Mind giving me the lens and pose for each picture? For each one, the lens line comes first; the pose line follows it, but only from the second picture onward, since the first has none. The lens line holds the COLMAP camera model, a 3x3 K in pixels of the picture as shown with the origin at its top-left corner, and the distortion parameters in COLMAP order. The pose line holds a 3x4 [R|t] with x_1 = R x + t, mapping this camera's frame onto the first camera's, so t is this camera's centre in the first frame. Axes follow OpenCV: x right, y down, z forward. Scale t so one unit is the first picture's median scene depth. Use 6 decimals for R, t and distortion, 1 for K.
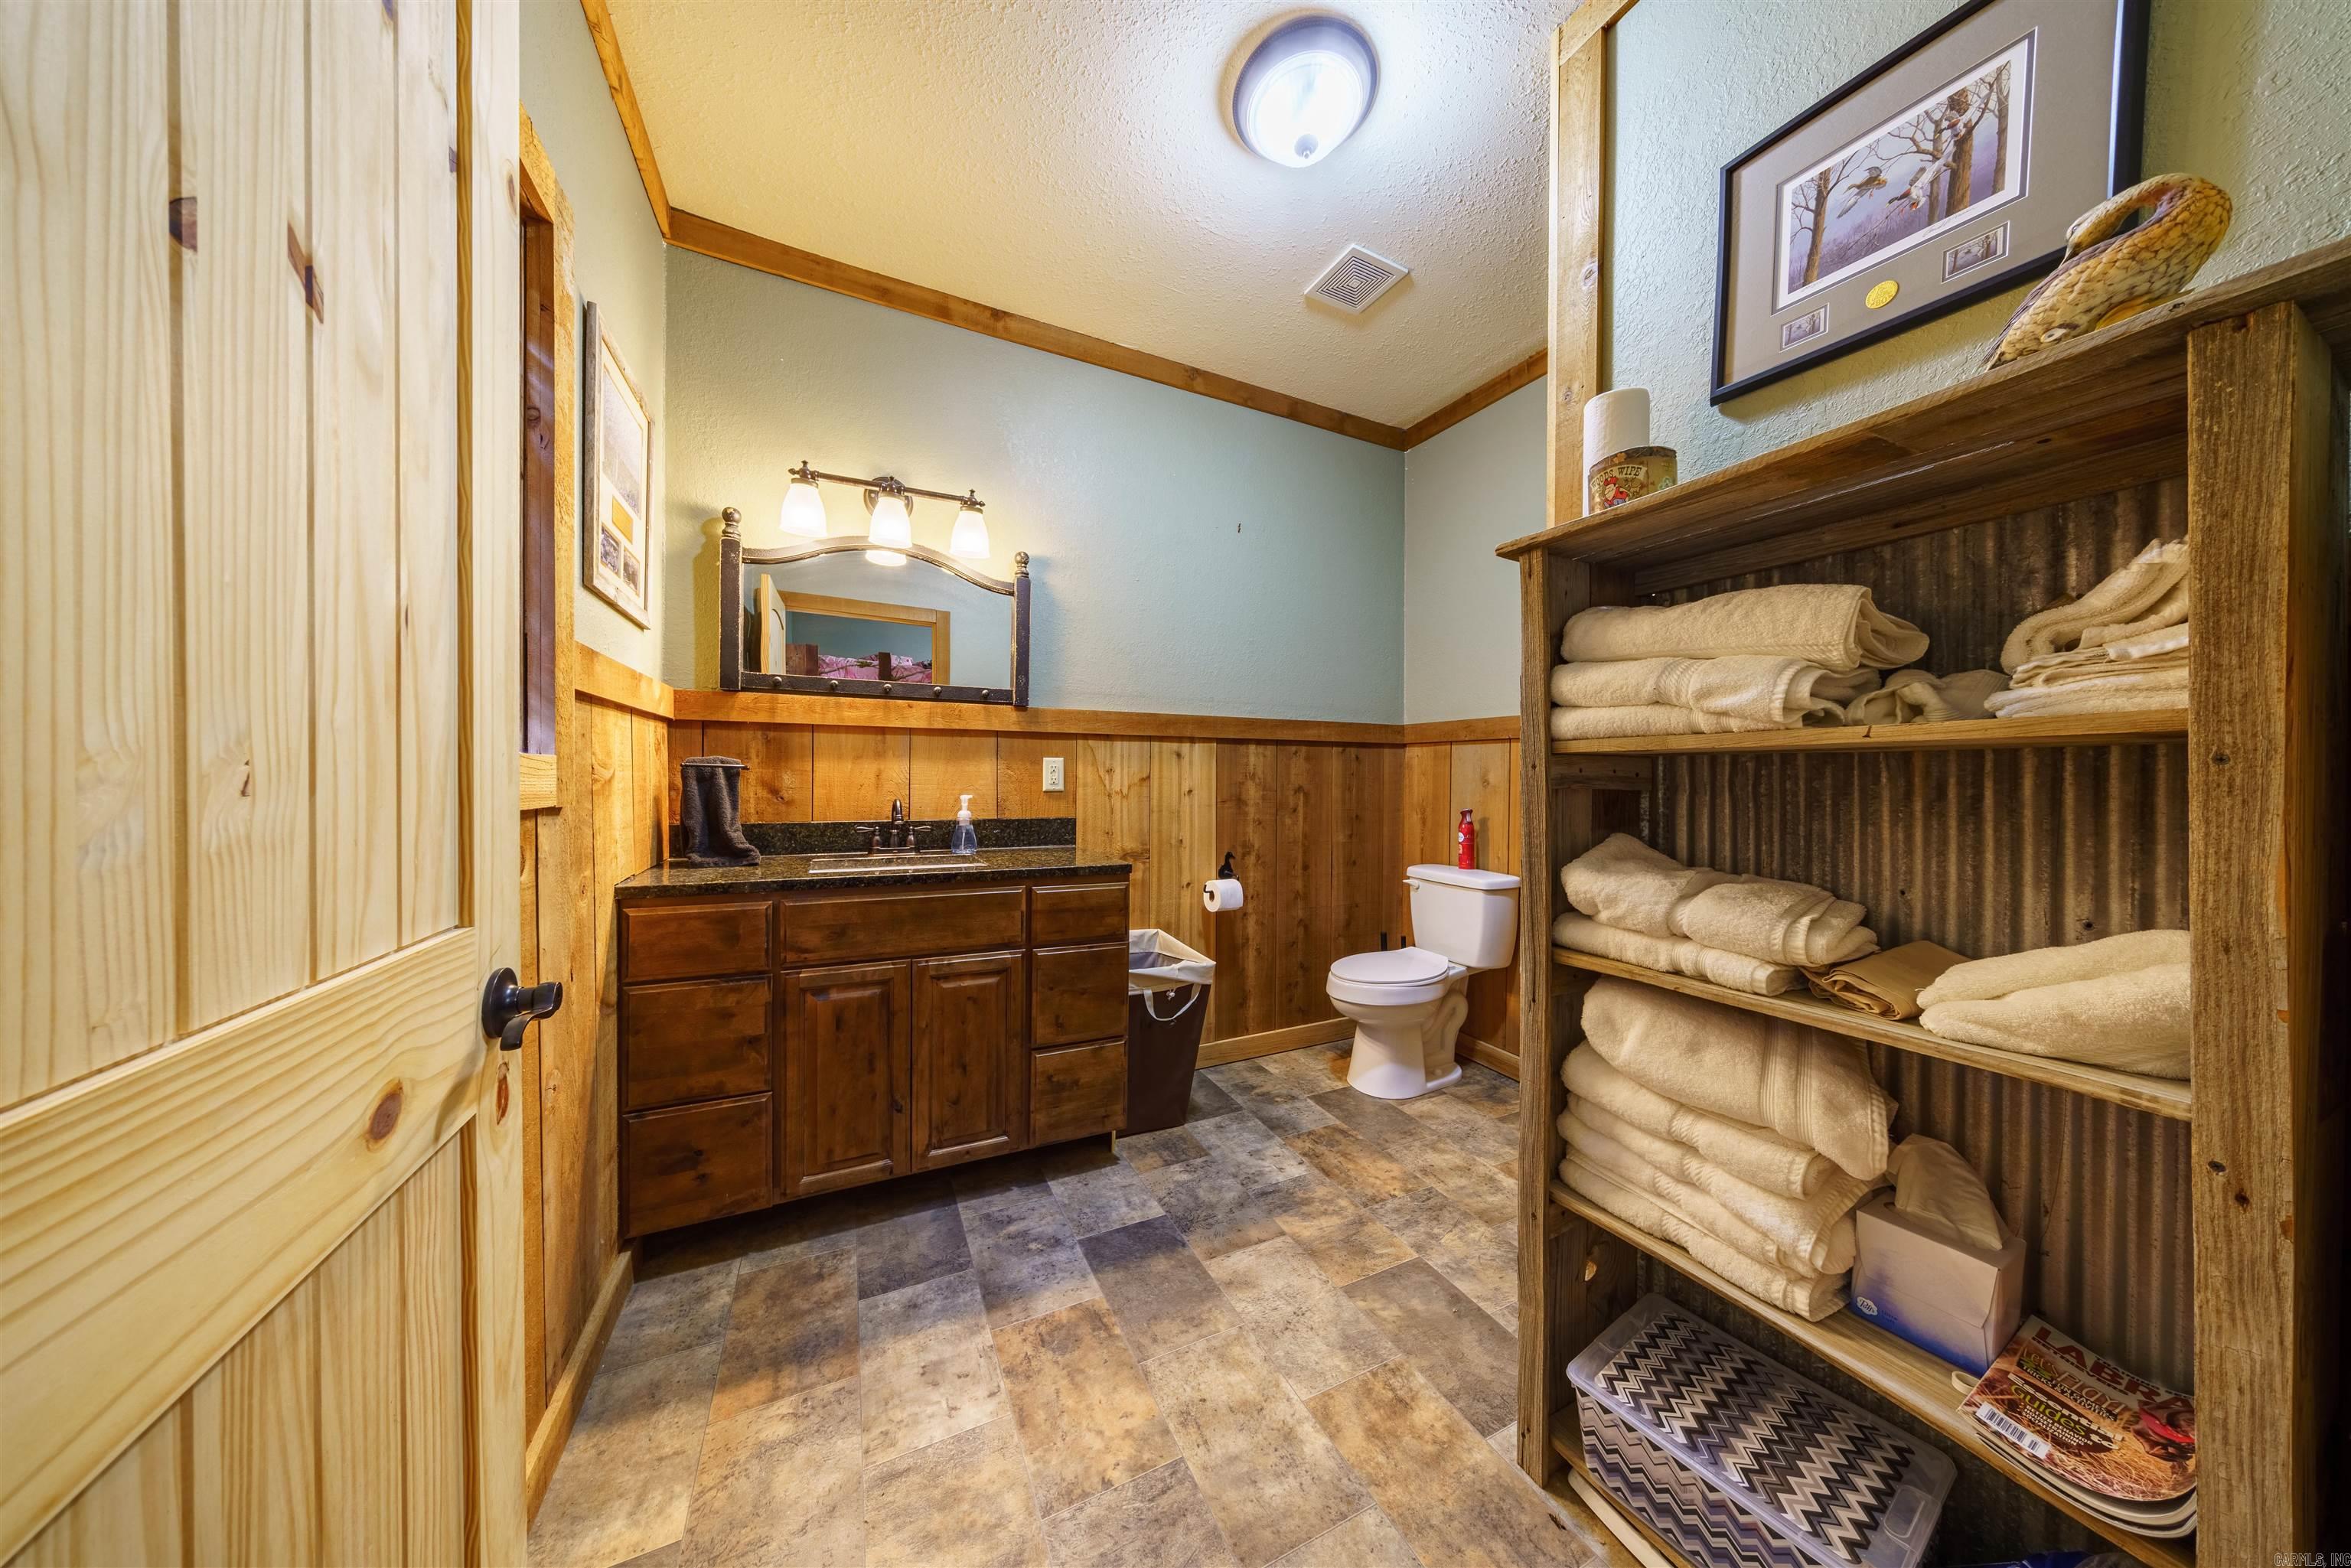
lens RADIAL K [[684.9, 0, 1165.4], [0, 684.9, 779.5], [0, 0, 1]] dist [-0.006534, 0.000798]
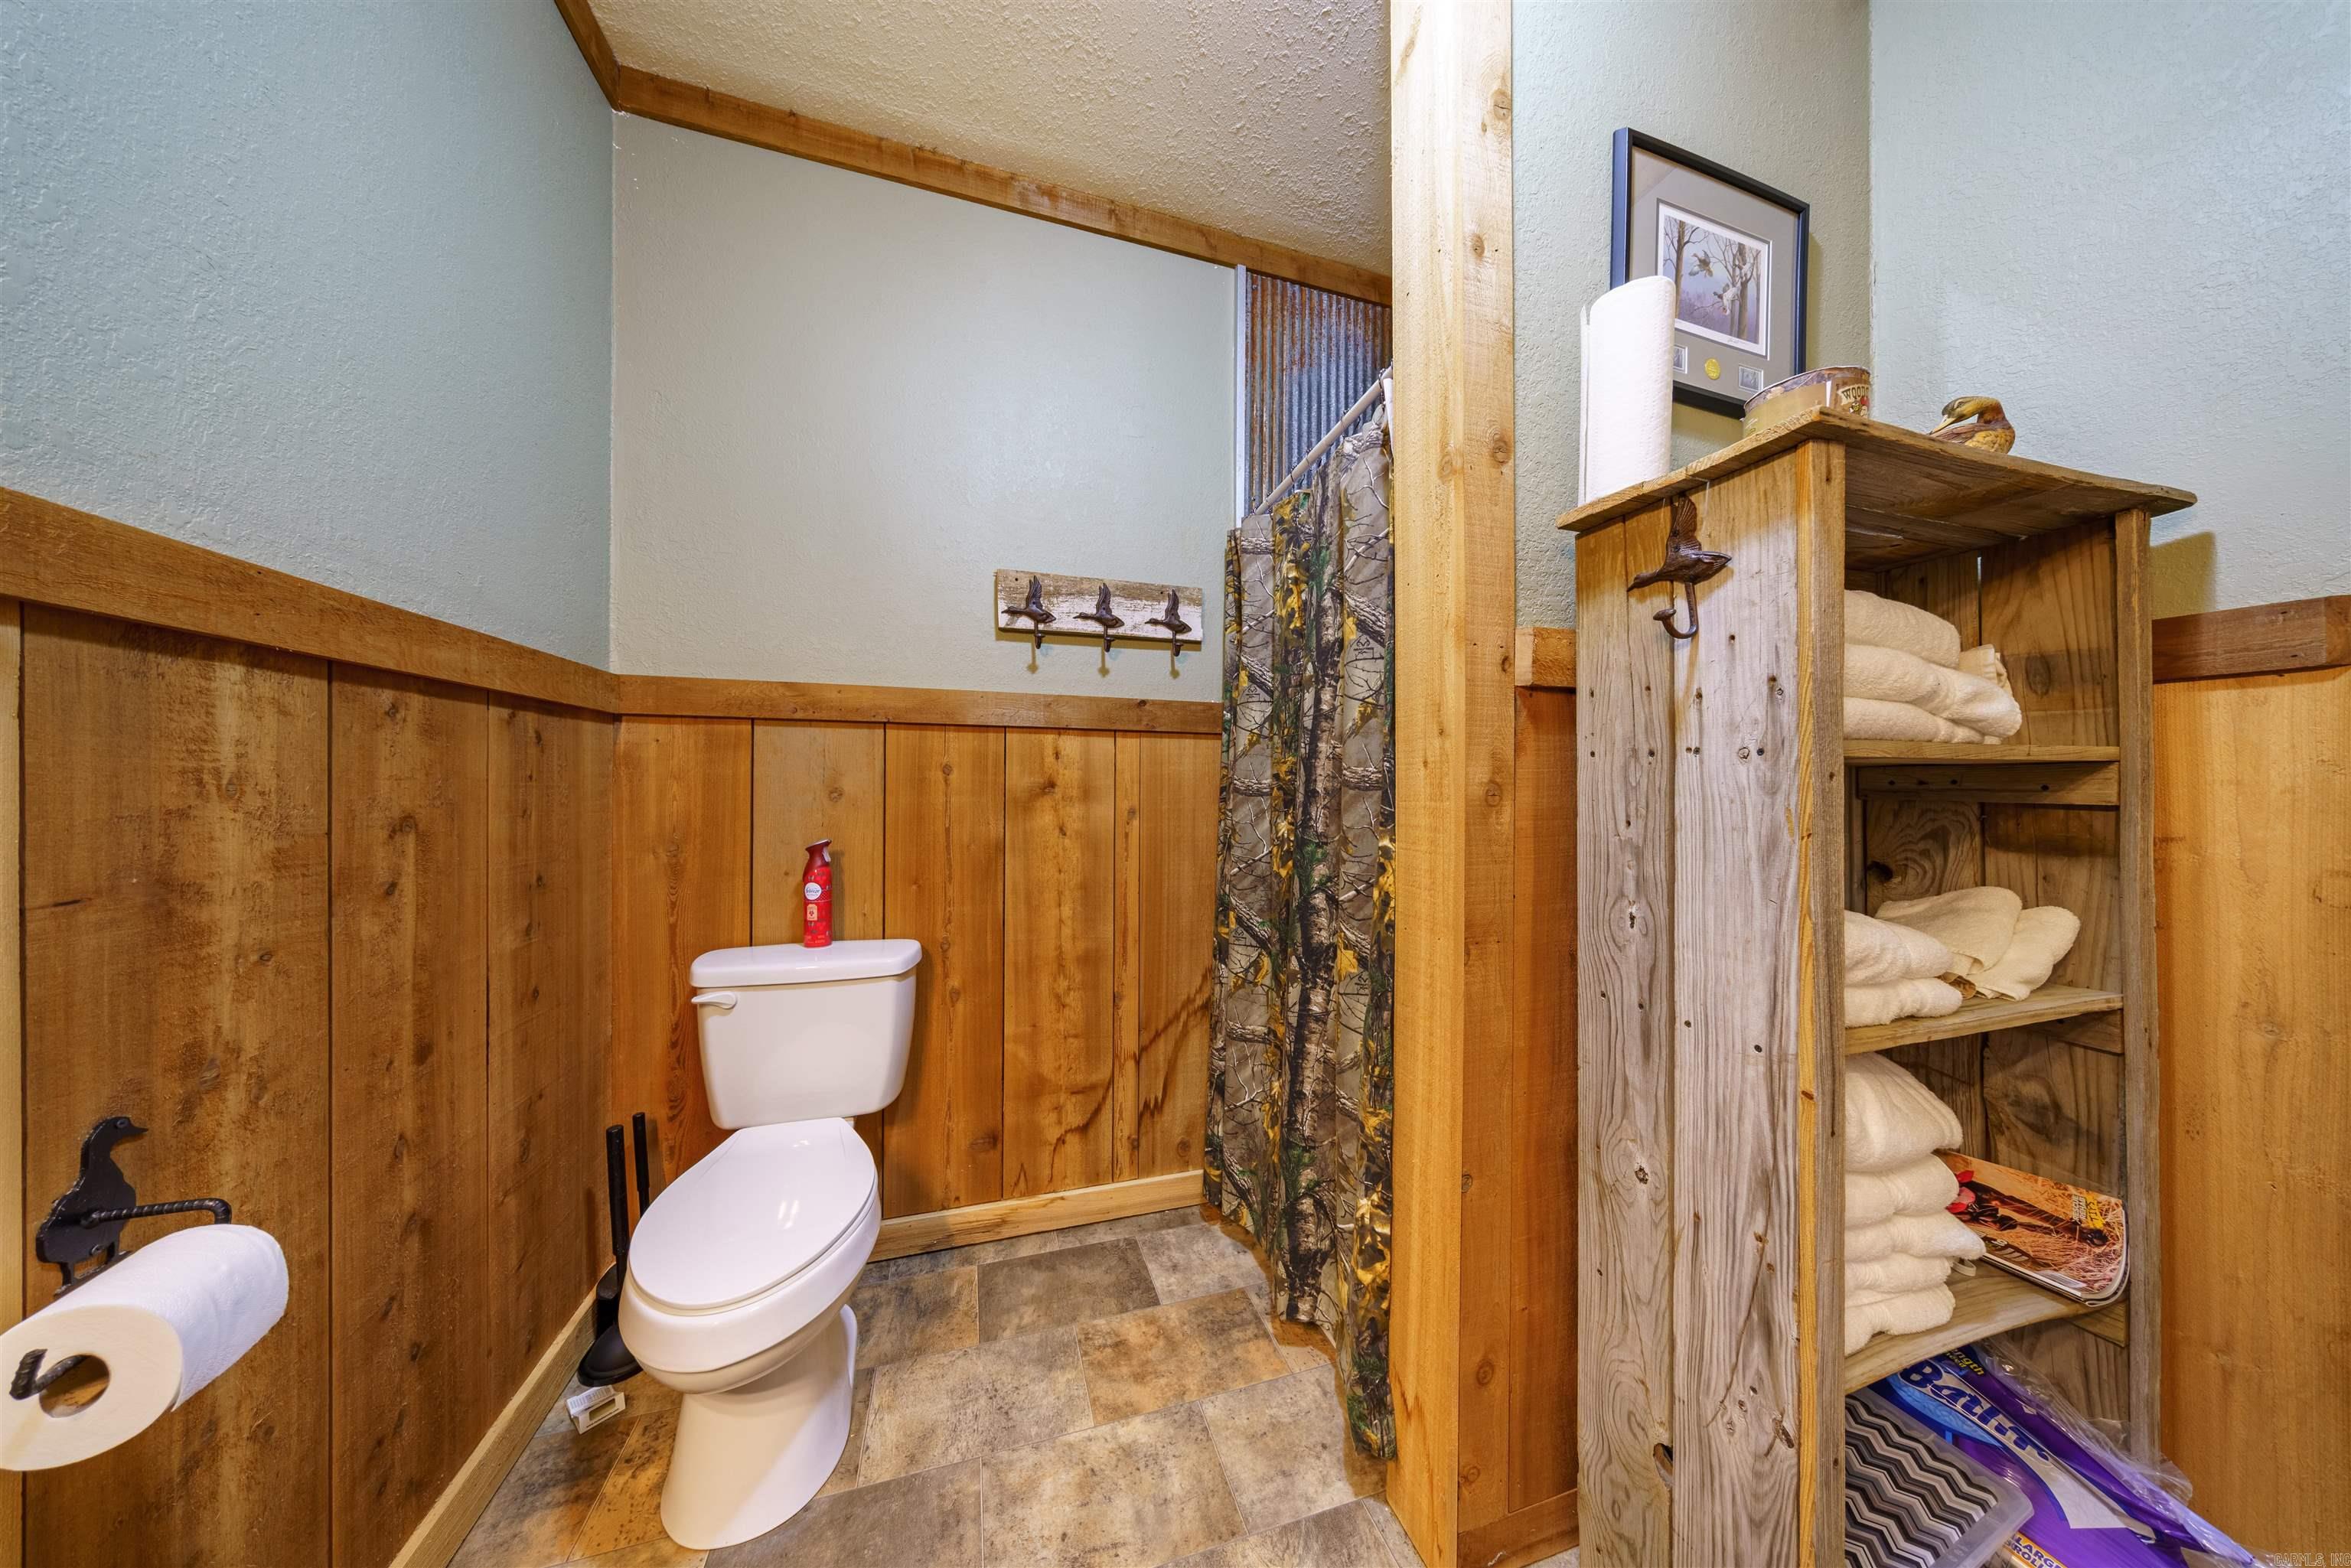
lens RADIAL K [[684.9, 0, 1173.5], [0, 684.9, 782.6], [0, 0, 1]] dist [-0.006534, 0.000798]
pose [[0.143379, -0.003839, 0.989660, -0.076783], [0.000372, 0.999993, 0.003825, -0.006404], [-0.989668, -0.000181, 0.143380, 0.608653]]
